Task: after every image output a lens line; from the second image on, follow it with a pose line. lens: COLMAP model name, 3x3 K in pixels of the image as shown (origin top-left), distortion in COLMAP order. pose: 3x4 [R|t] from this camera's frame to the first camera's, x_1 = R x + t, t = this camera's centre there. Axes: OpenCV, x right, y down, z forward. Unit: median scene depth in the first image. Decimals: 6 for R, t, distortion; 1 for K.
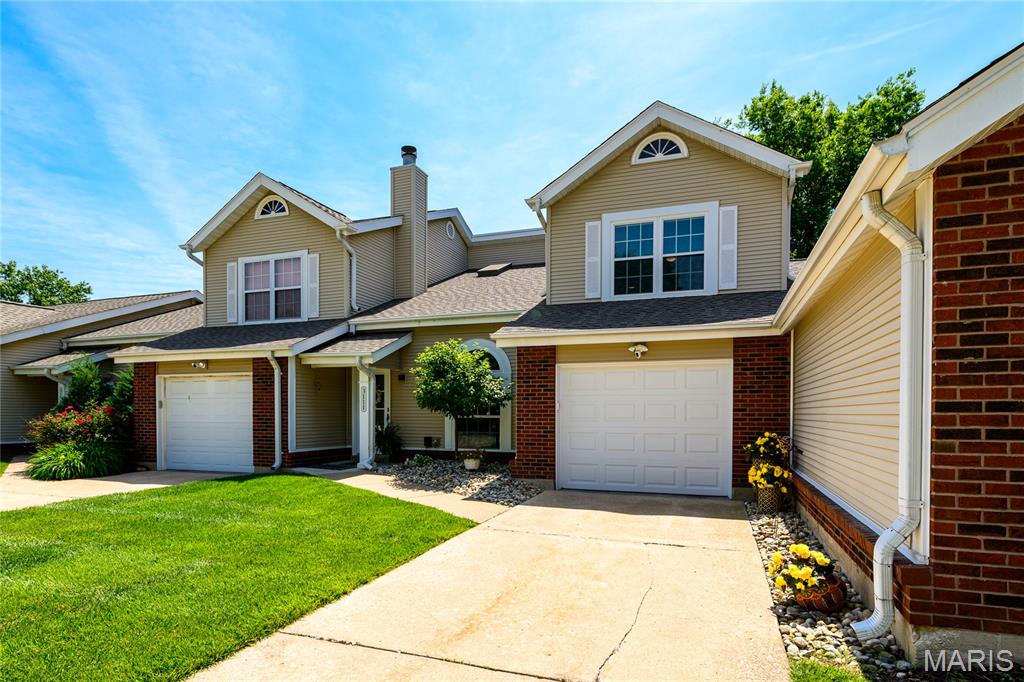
lens RADIAL K [[522.2, 0, 548.4], [0, 522.2, 408.1], [0, 0, 1]] dist [0.010545, 0.000311]
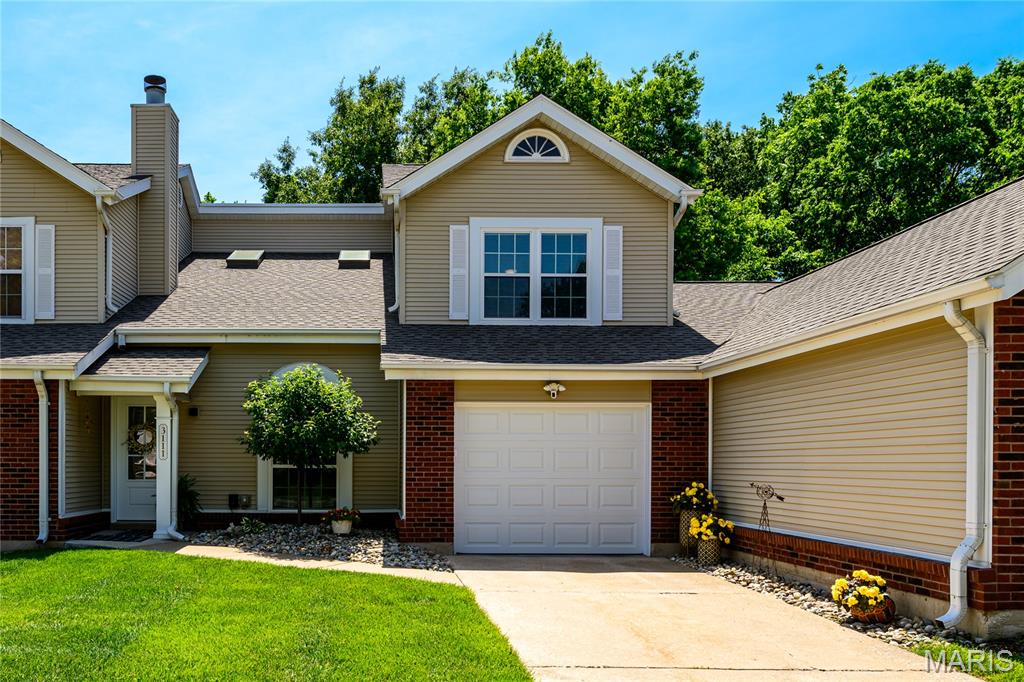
lens RADIAL K [[783.1, 0, 433.1], [0, 783.1, 446.6], [0, 0, 1]] dist [0.013025, 0.000751]
pose [[0.945840, 0.008029, 0.324534, -0.372786], [-0.004334, 0.999917, -0.012108, 0.000770], [-0.324604, 0.010045, 0.945797, -0.140811]]
